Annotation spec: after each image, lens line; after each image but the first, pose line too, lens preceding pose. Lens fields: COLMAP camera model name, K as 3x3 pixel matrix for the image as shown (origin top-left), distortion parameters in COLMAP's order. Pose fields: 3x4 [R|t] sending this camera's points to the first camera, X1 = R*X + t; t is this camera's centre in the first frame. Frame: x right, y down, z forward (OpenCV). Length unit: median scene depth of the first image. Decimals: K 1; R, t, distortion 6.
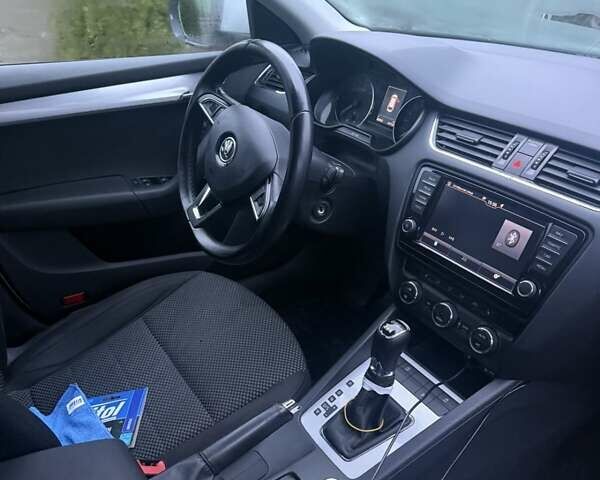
lens RADIAL K [[551.5, 0, 300.0], [0, 551.5, 240.0], [0, 0, 1]] dist [0.223127, -0.567142]
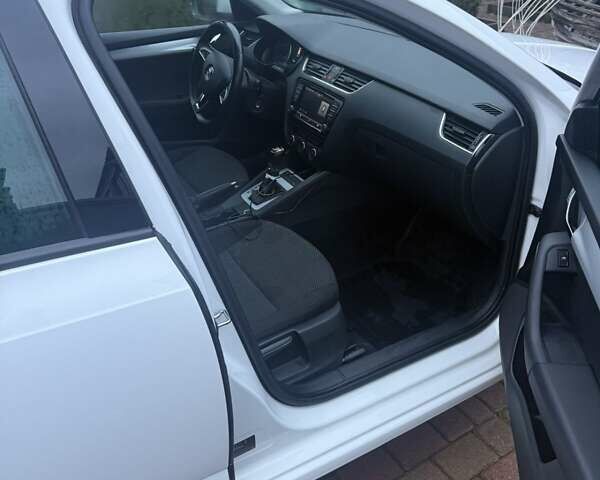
lens RADIAL K [[571.1, 0, 299.8], [0, 571.1, 264.1], [0, 0, 1]] dist [0.103504, -0.177378]
pose [[0.997090, 0.025219, -0.071945, 0.421424], [-0.018689, 0.995763, 0.090035, 0.392367], [0.073911, -0.088428, 0.993337, -1.339458]]
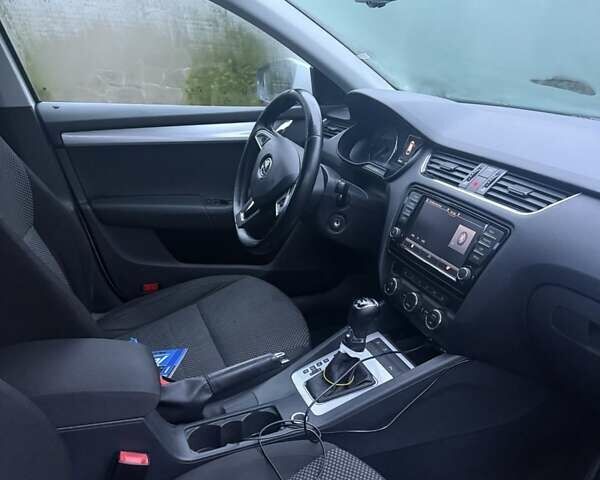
lens RADIAL K [[551.5, 0, 300.0], [0, 551.5, 240.0], [0, 0, 1]] dist [0.223127, -0.567142]
pose [[0.975903, 0.090376, -0.198607, 0.244000], [-0.119230, 0.983162, -0.138478, 0.196252], [0.182748, 0.158821, 0.970247, -0.258090]]
